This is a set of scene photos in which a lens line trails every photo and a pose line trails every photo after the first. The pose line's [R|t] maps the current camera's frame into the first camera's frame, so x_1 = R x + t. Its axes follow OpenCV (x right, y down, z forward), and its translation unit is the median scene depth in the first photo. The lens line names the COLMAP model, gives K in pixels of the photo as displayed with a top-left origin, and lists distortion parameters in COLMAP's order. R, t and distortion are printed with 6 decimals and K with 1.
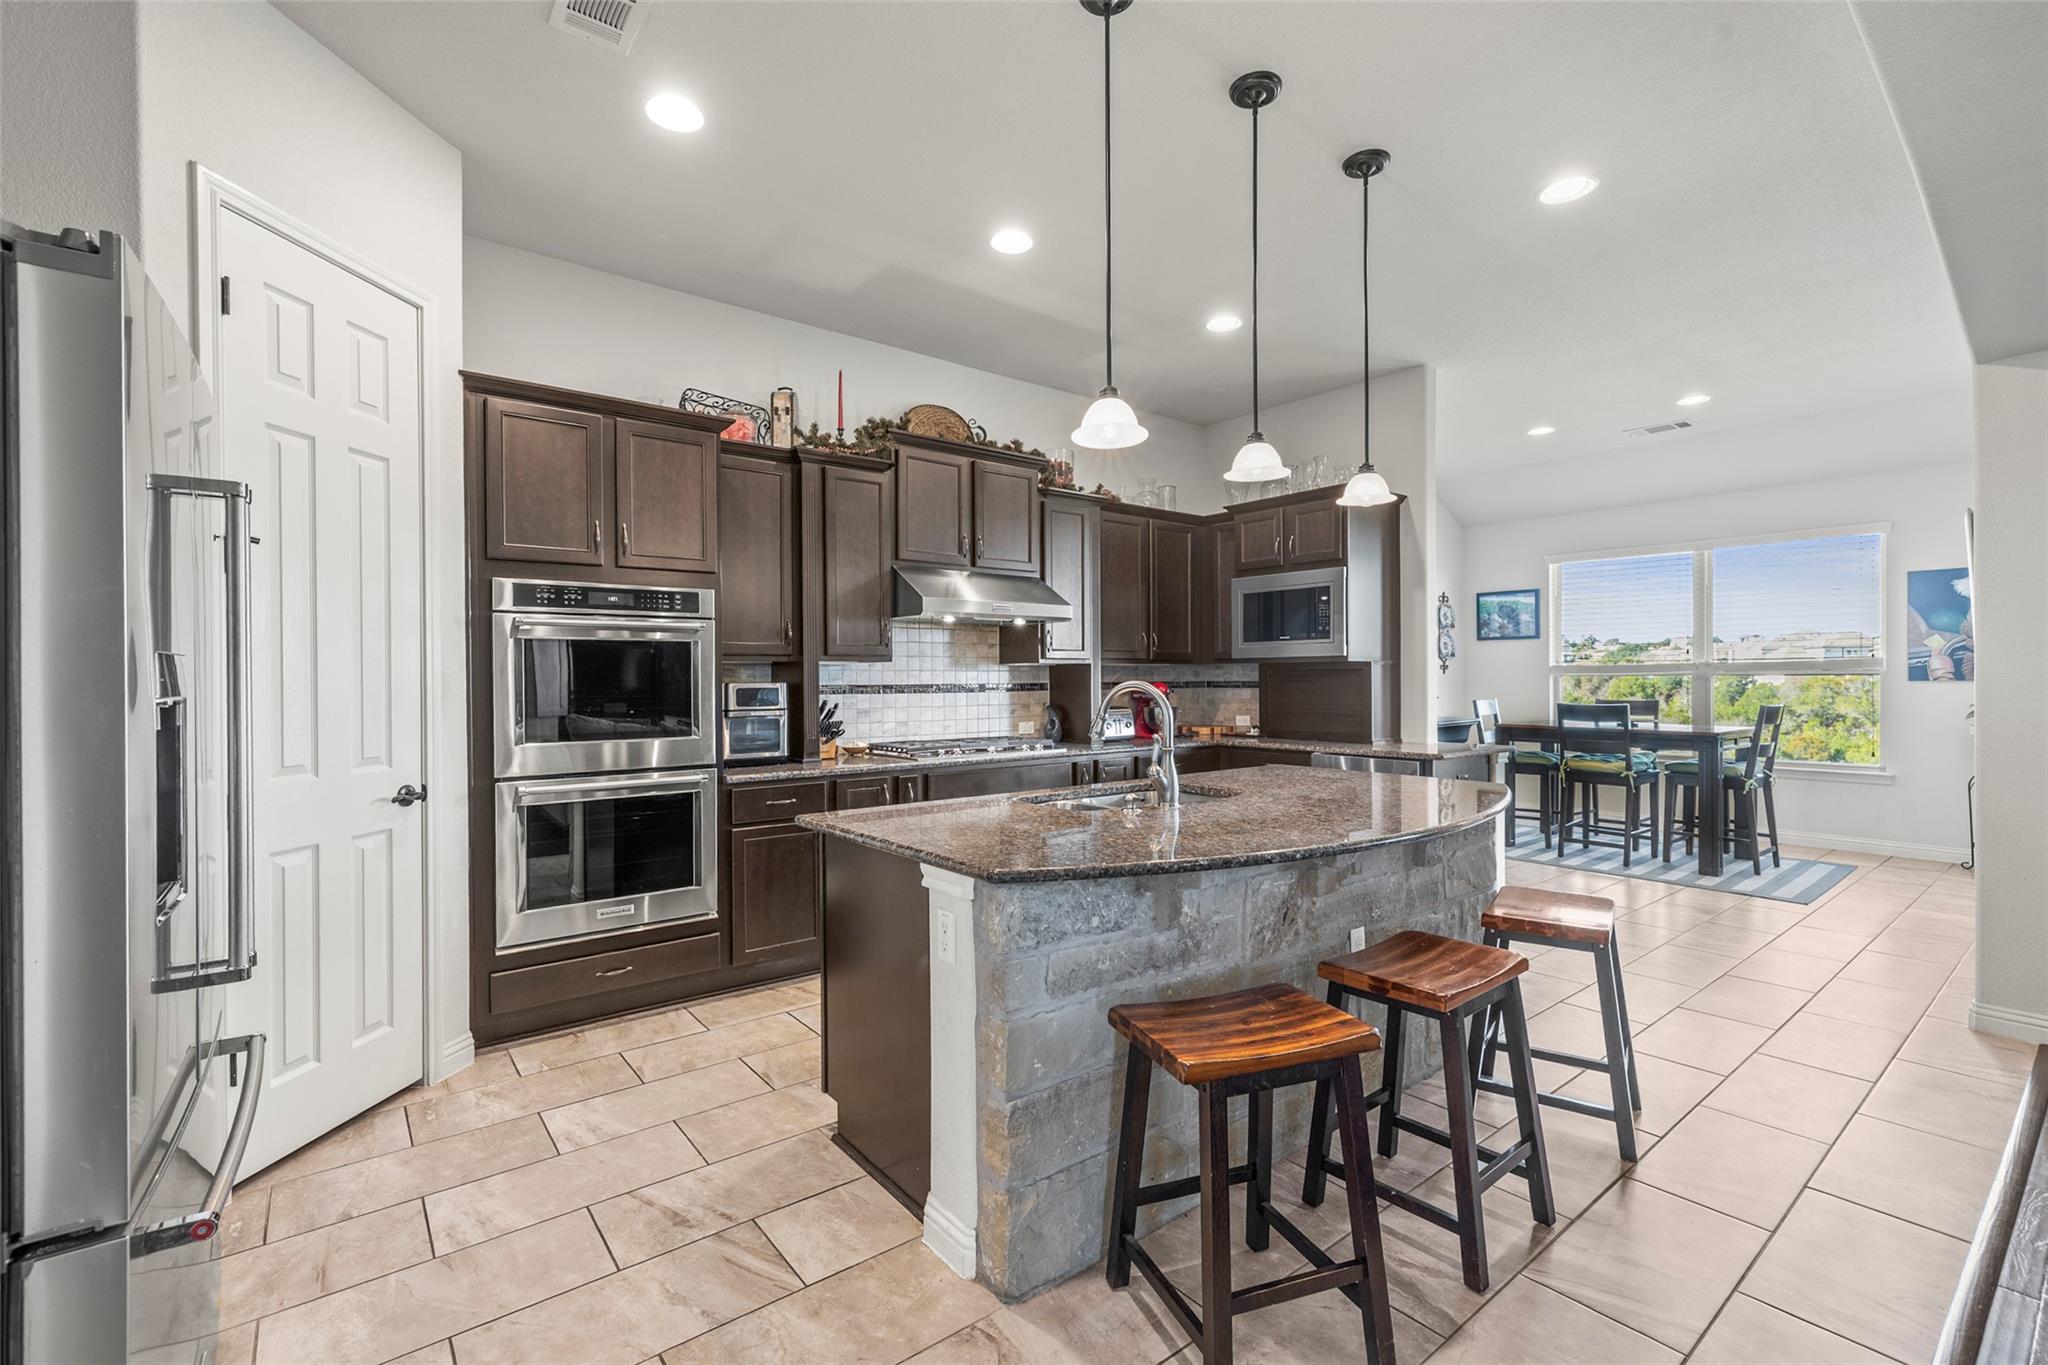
lens RADIAL K [[892.6, 0, 1024.5], [0, 892.6, 685.7], [0, 0, 1]] dist [0.003148, -0.000234]
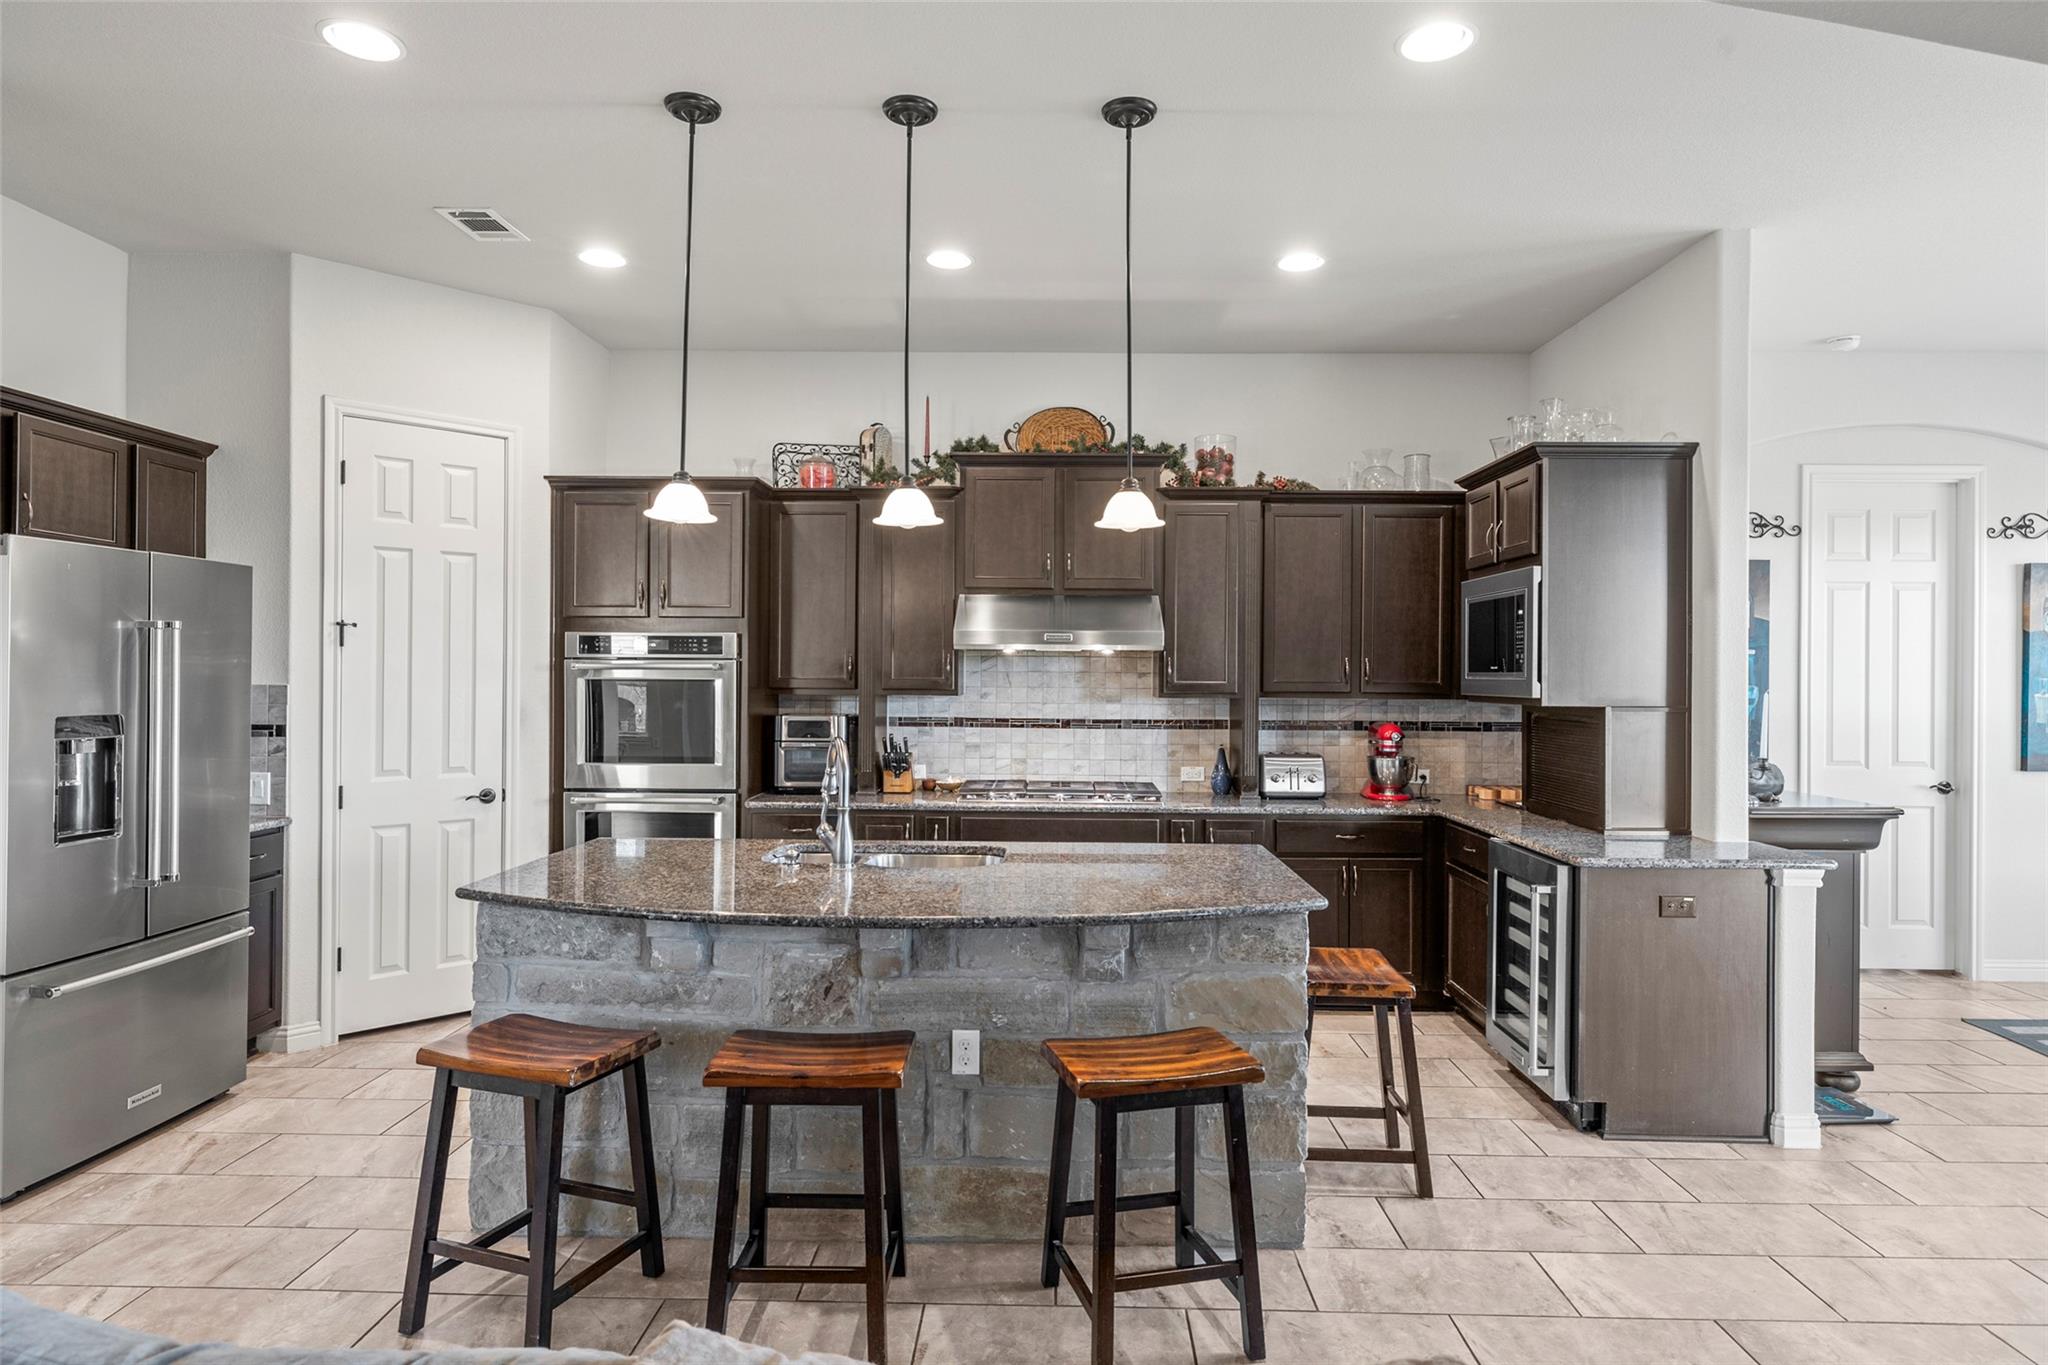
lens RADIAL K [[1170.9, 0, 1040.8], [0, 1170.9, 677.0], [0, 0, 1]] dist [-0.002898, 0.001775]
pose [[0.776792, 0.013286, -0.629617, 0.604960], [-0.018434, 0.999829, -0.001645, -0.040030], [0.629488, 0.012884, 0.776904, 0.074939]]
